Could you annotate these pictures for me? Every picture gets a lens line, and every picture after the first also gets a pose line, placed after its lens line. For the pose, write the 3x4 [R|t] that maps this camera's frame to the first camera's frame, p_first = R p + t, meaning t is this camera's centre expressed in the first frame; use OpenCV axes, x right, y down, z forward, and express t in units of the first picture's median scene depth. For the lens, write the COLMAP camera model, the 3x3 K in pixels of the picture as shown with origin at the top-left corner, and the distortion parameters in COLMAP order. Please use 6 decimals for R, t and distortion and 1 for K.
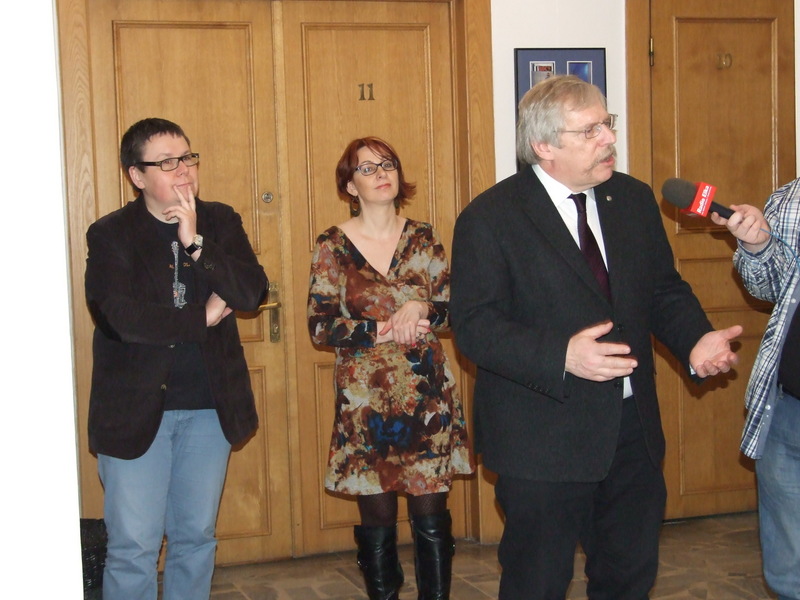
lens RADIAL K [[1730.9, 0, 400.0], [0, 1730.9, 300.0], [0, 0, 1]] dist [0.238757, -0.102299]
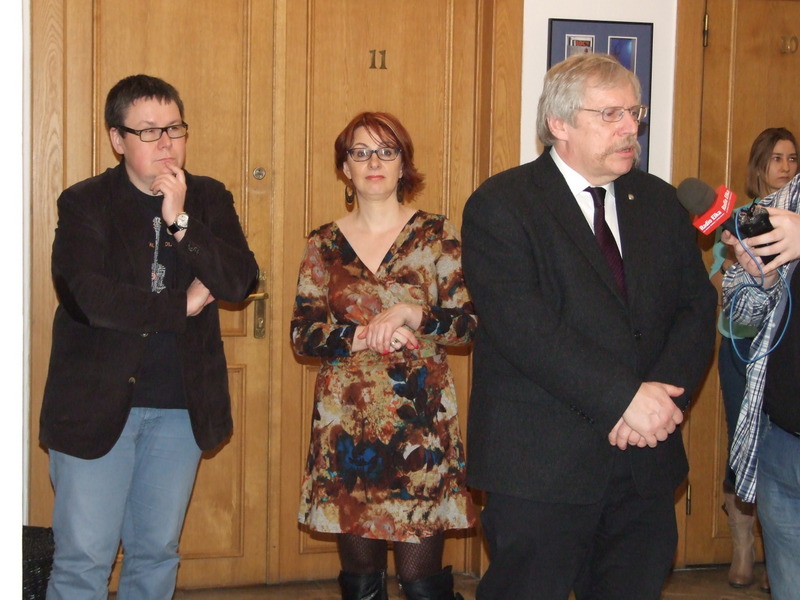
lens RADIAL K [[1631.4, 0, 400.0], [0, 1631.4, 300.0], [0, 0, 1]] dist [0.003093, 0.059633]
pose [[0.997024, 0.061487, -0.046503, 0.037523], [-0.061073, 0.998081, 0.010266, -0.008160], [0.047045, -0.007395, 0.998865, 0.180926]]
